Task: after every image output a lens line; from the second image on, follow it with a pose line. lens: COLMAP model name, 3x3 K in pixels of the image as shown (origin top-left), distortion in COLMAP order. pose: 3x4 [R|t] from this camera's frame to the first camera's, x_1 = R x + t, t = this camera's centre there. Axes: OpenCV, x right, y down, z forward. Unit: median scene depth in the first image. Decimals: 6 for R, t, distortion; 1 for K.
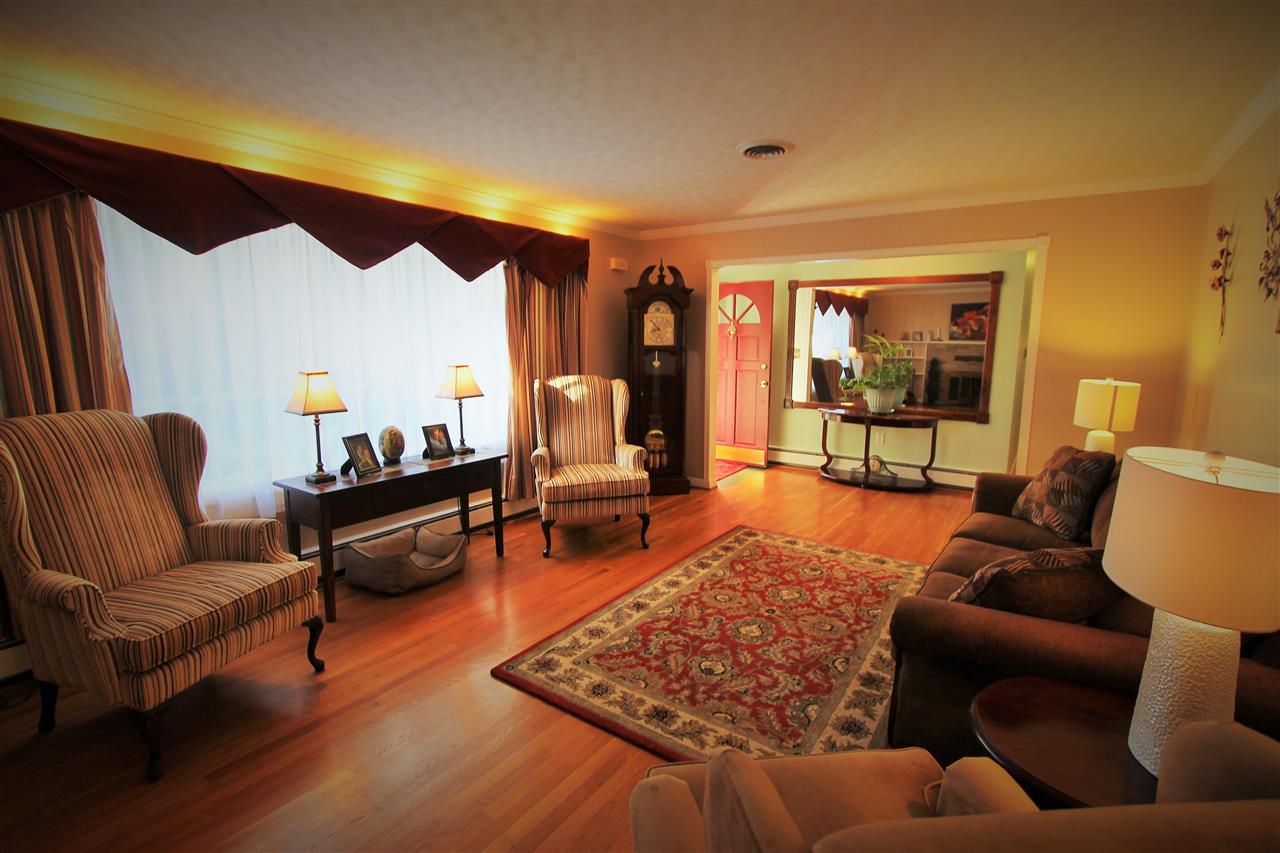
lens RADIAL K [[593.2, 0, 638.1], [0, 593.2, 428.0], [0, 0, 1]] dist [-0.020153, 0.004667]
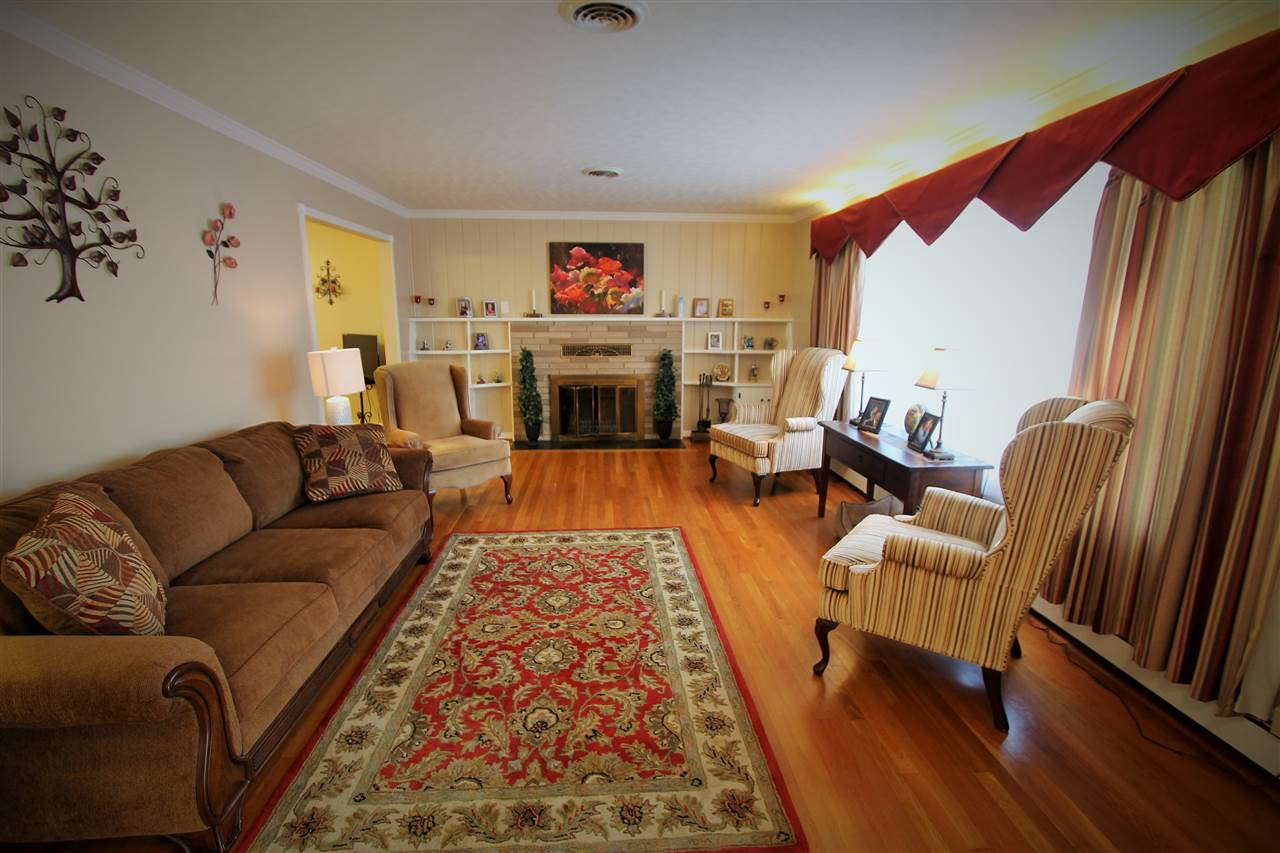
lens RADIAL K [[593.2, 0, 638.5], [0, 593.2, 426.7], [0, 0, 1]] dist [-0.020153, 0.004667]
pose [[-0.777204, 0.115155, -0.618622, 0.578282], [-0.101679, 0.947209, 0.304066, -0.225696], [0.620979, 0.299222, -0.724466, 1.479444]]
